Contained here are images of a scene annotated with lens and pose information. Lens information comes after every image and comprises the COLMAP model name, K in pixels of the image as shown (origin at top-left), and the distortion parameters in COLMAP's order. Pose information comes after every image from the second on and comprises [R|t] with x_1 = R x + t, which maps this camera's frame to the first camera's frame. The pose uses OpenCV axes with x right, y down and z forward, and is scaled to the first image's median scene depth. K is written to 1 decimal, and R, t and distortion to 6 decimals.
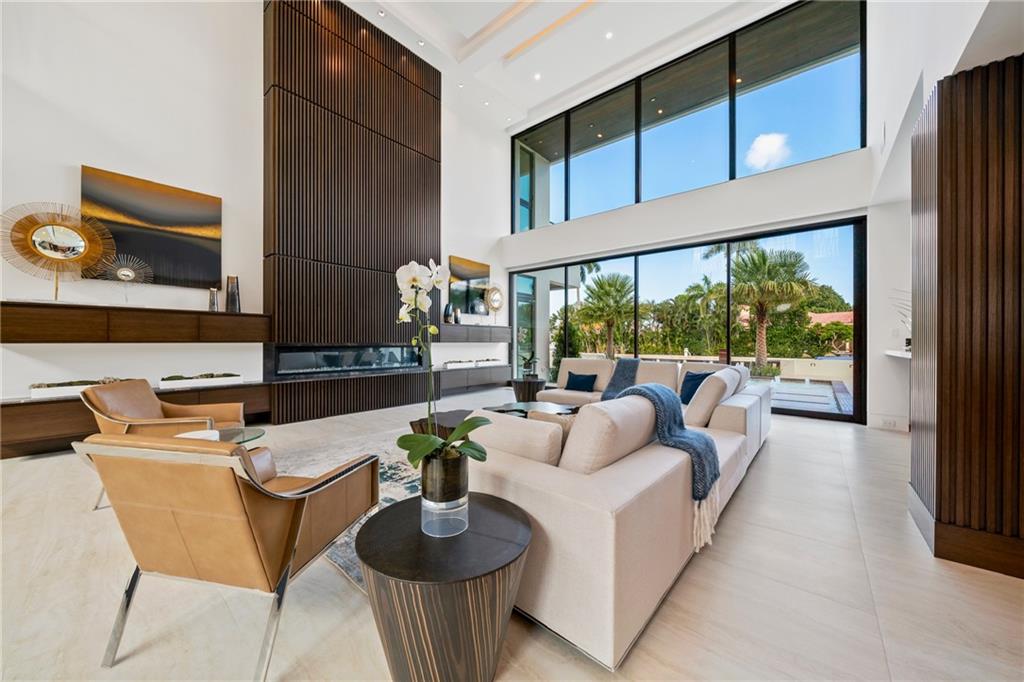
lens RADIAL K [[359.3, 0, 512.0], [0, 359.3, 341.0], [0, 0, 1]] dist [0.000593, 0.000019]
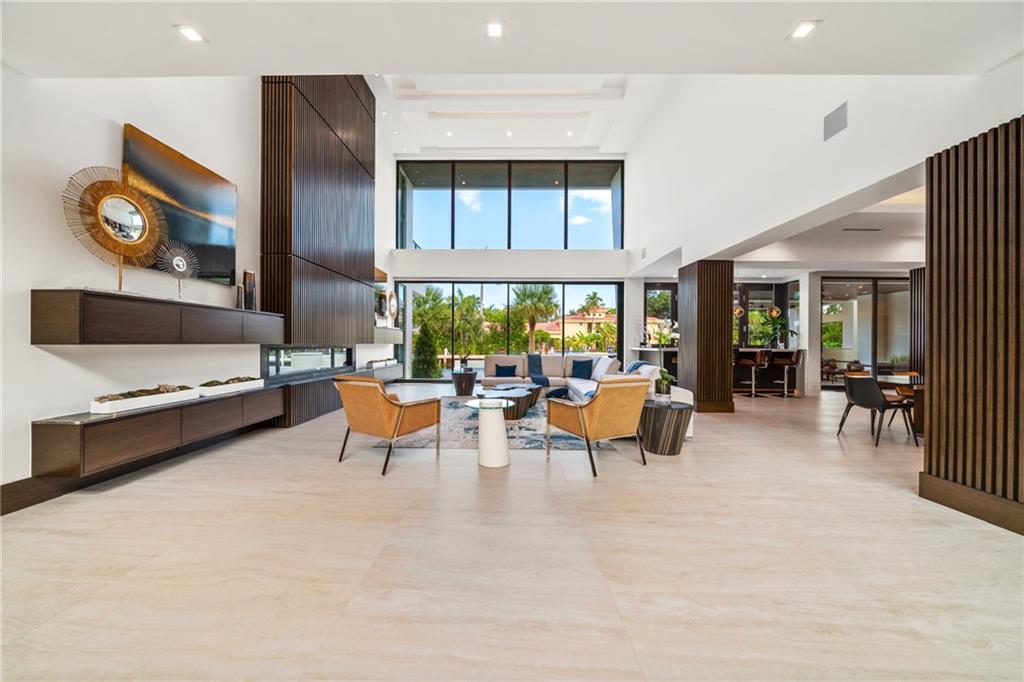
lens RADIAL K [[349.2, 0, 512.0], [0, 349.2, 341.0], [0, 0, 1]] dist [0.000109, -0.000007]
pose [[0.766869, 0.005003, 0.641784, -0.818868], [-0.002158, 0.999984, -0.005217, -0.000112], [-0.641800, 0.002616, 0.766867, -0.119363]]
